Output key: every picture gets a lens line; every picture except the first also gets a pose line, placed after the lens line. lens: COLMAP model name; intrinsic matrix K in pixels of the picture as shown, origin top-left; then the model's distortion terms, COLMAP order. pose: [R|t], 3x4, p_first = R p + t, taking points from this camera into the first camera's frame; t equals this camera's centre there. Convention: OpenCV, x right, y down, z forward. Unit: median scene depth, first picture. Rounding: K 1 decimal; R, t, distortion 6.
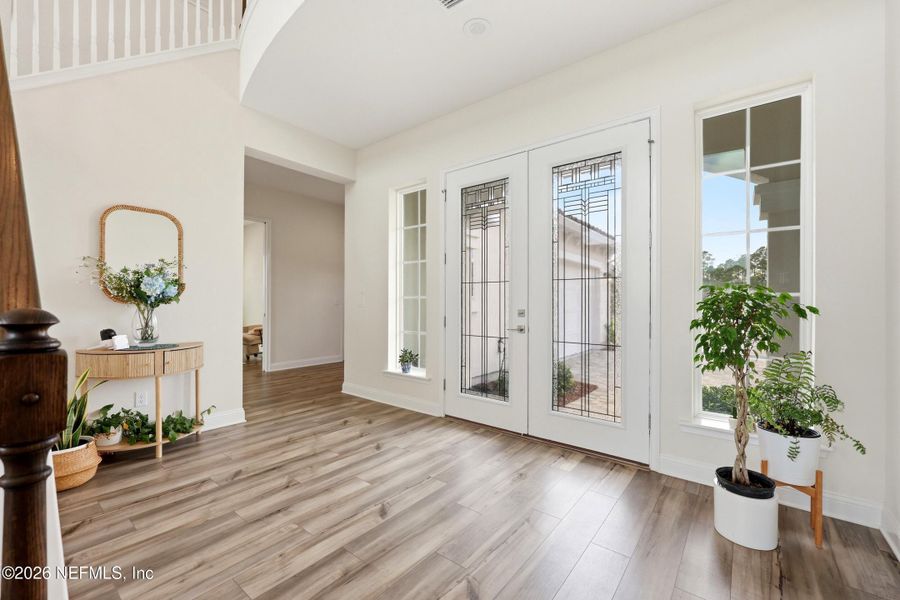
lens RADIAL K [[384.5, 0, 450.0], [0, 384.5, 300.0], [0, 0, 1]] dist [0.002762, 0.000262]
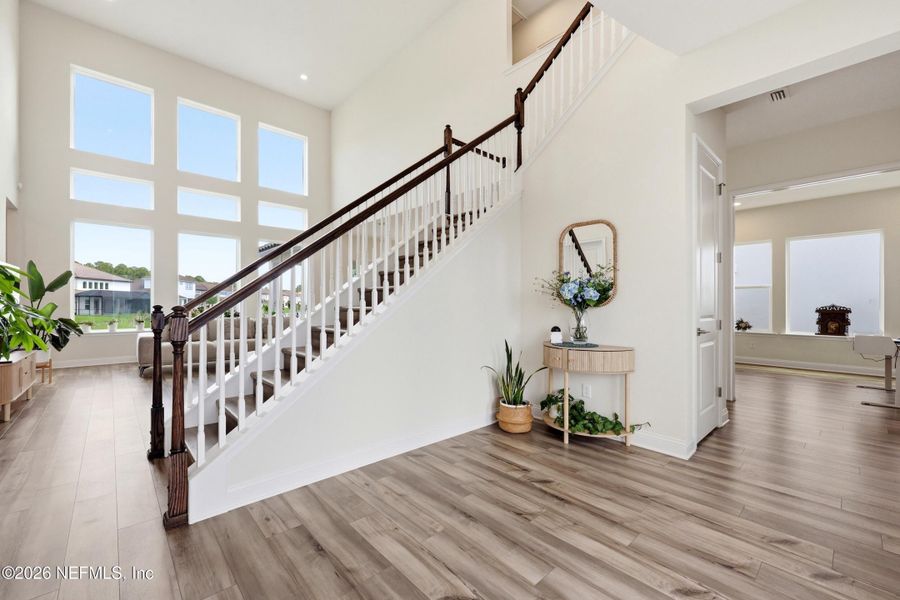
lens RADIAL K [[384.5, 0, 450.0], [0, 384.5, 300.0], [0, 0, 1]] dist [0.002762, 0.000262]
pose [[-0.184152, -0.014094, -0.982797, 0.448364], [0.001636, 0.999891, -0.014646, 0.007491], [0.982896, -0.004305, -0.184109, 0.943773]]
